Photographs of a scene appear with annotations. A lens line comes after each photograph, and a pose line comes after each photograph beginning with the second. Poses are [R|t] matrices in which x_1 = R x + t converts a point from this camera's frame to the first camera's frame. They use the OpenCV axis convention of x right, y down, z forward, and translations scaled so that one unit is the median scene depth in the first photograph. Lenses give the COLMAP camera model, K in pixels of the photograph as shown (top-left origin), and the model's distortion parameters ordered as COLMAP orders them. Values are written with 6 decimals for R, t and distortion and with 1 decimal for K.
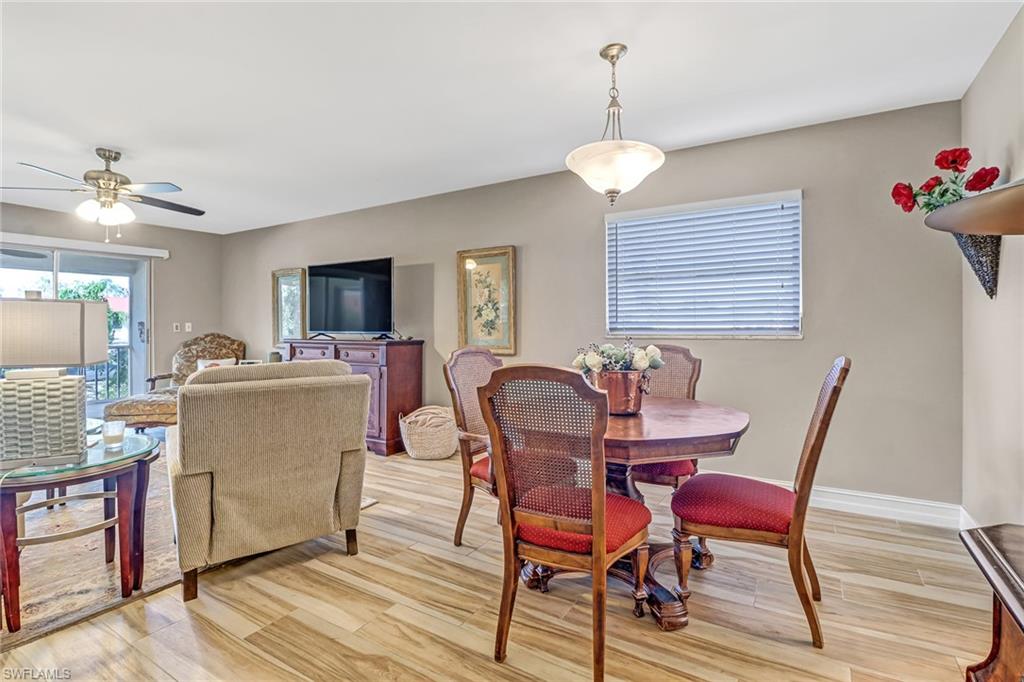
lens RADIAL K [[481.1, 0, 510.7], [0, 481.1, 329.6], [0, 0, 1]] dist [0.002099, -0.006751]
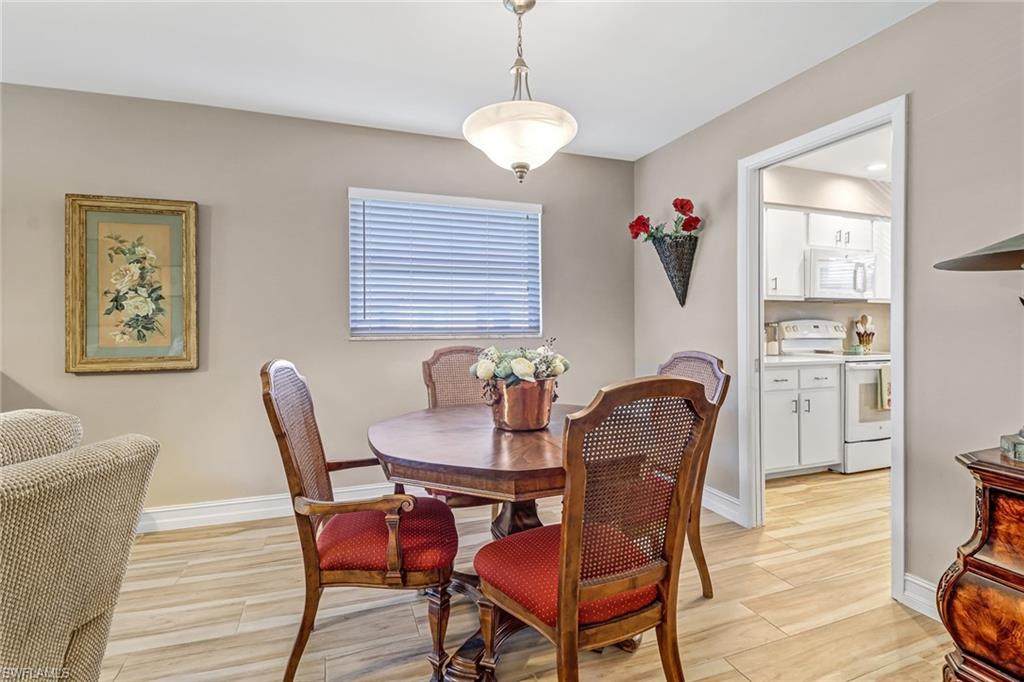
lens RADIAL K [[481.1, 0, 510.7], [0, 481.1, 329.6], [0, 0, 1]] dist [0.002099, -0.006751]
pose [[0.630727, -0.006191, 0.775980, -0.275906], [0.003669, 0.999981, 0.004996, -0.003644], [-0.775996, -0.000304, 0.630738, 0.295051]]
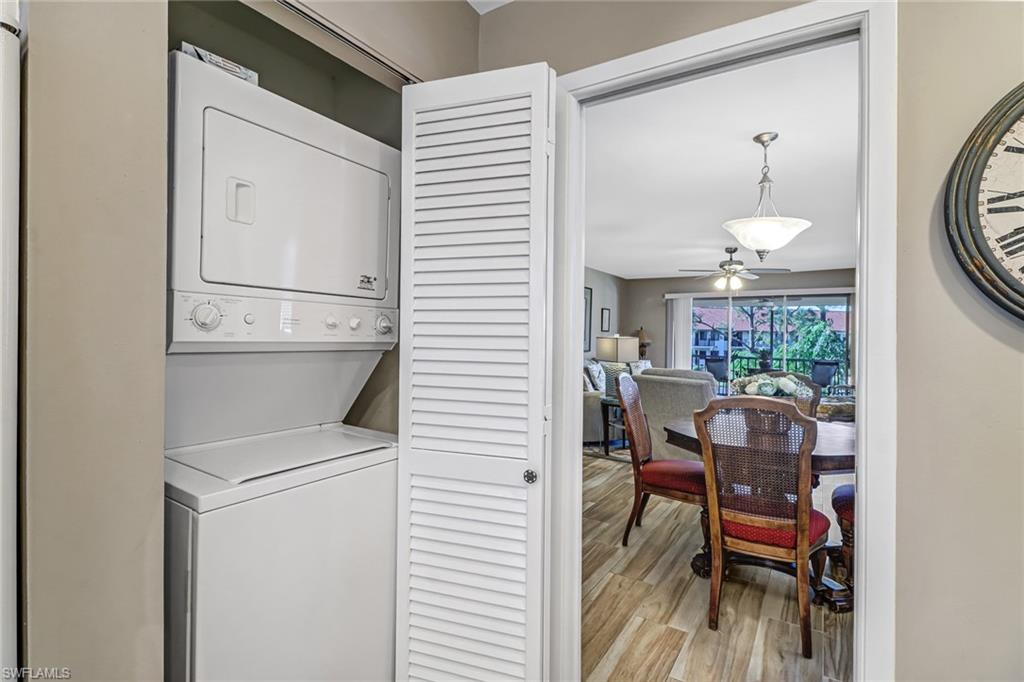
lens RADIAL K [[481.1, 0, 510.7], [0, 481.1, 329.6], [0, 0, 1]] dist [0.002099, -0.006751]
pose [[-0.027727, -0.012902, -0.999532, 0.891490], [-0.014669, 0.999814, -0.012498, -0.037535], [0.999508, 0.014315, -0.027911, 0.238285]]
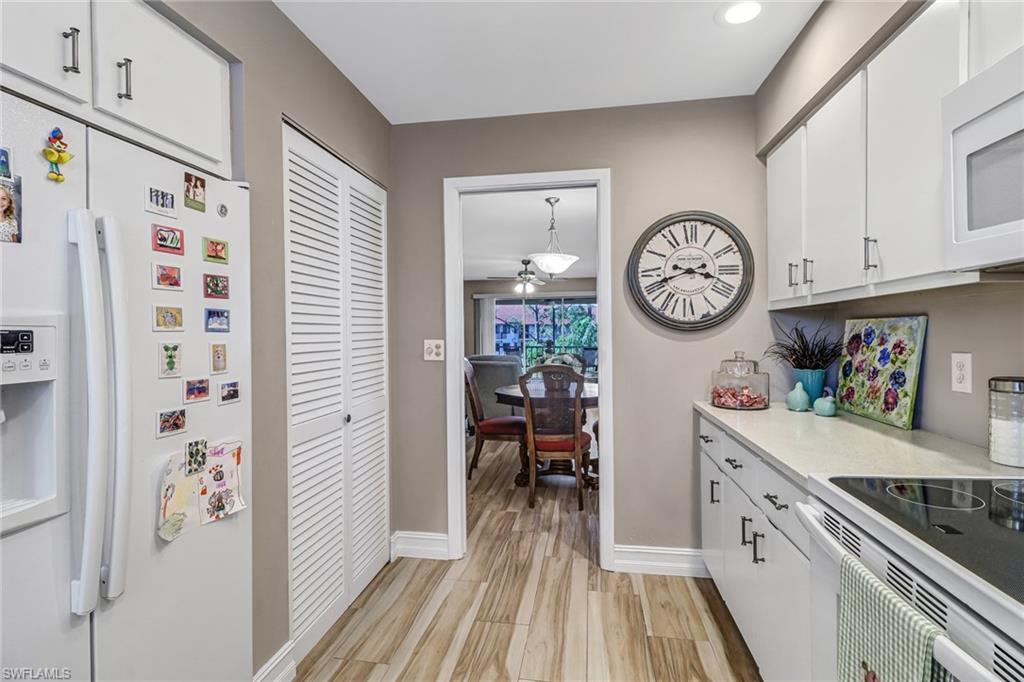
lens RADIAL K [[481.1, 0, 510.7], [0, 481.1, 329.6], [0, 0, 1]] dist [0.002099, -0.006751]
pose [[0.375185, -0.008012, -0.926915, 1.166620], [0.009978, 0.999940, -0.004604, -0.037233], [0.926896, -0.007522, 0.375243, 0.080630]]
